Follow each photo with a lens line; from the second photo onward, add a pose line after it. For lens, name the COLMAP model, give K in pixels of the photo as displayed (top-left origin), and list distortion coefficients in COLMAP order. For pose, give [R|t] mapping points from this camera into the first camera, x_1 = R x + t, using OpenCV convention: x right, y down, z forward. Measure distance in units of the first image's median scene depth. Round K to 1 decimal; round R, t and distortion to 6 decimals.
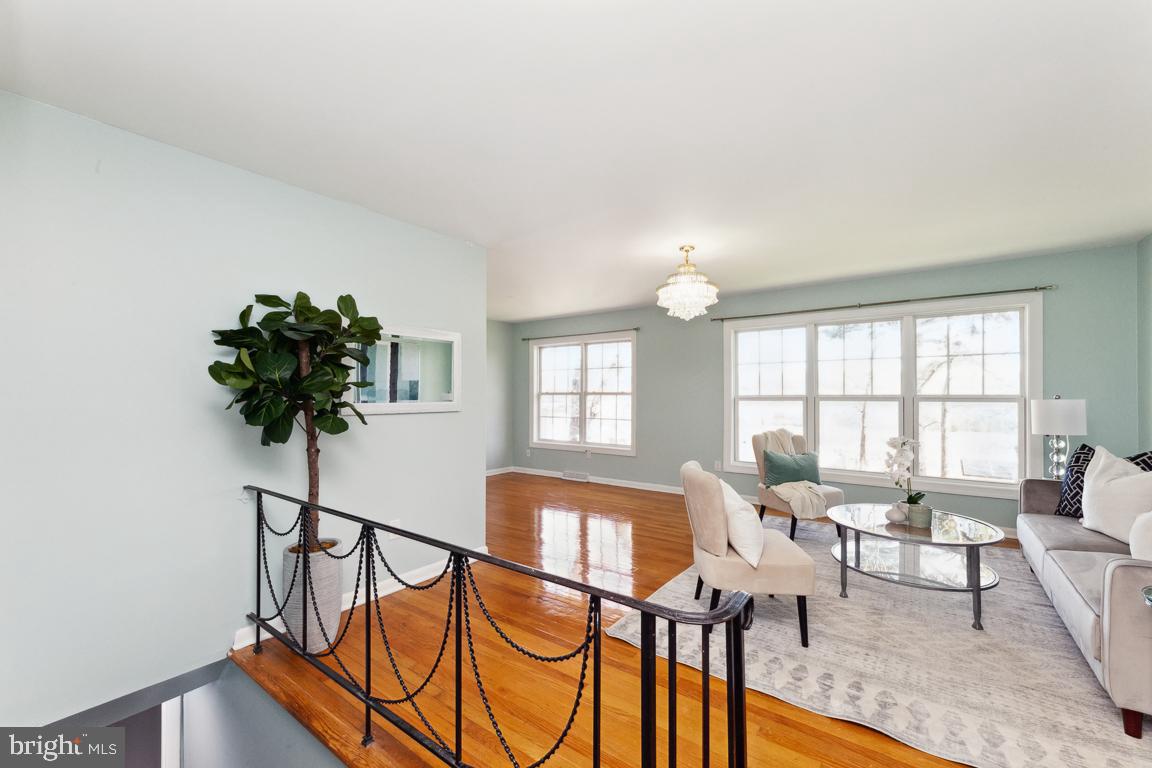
lens RADIAL K [[470.1, 0, 575.0], [0, 470.1, 388.7], [0, 0, 1]] dist [0.002051, 0.000496]
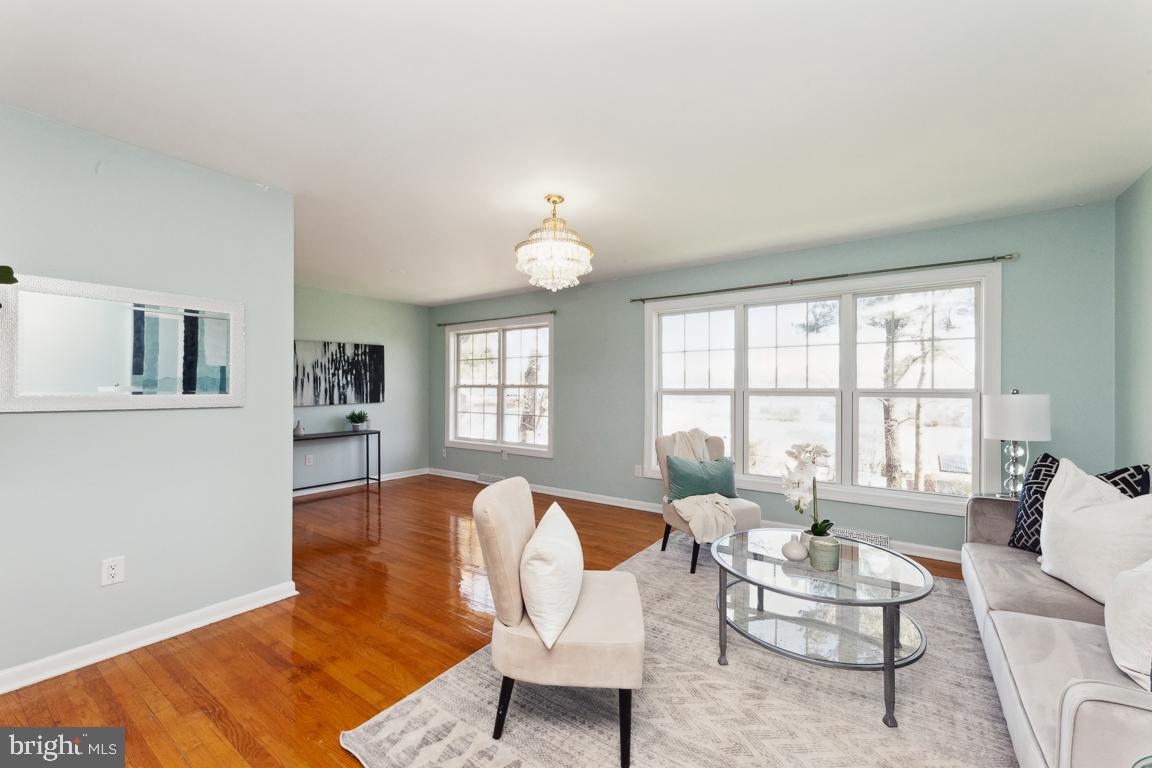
lens RADIAL K [[468.6, 0, 576.0], [0, 468.6, 384.0], [0, 0, 1]] dist [0.003033, 0.000396]
pose [[0.999694, 0.004978, 0.024231, 0.256616], [-0.005043, 0.999984, 0.002588, 0.006312], [-0.024218, -0.002709, 0.999703, 0.221190]]
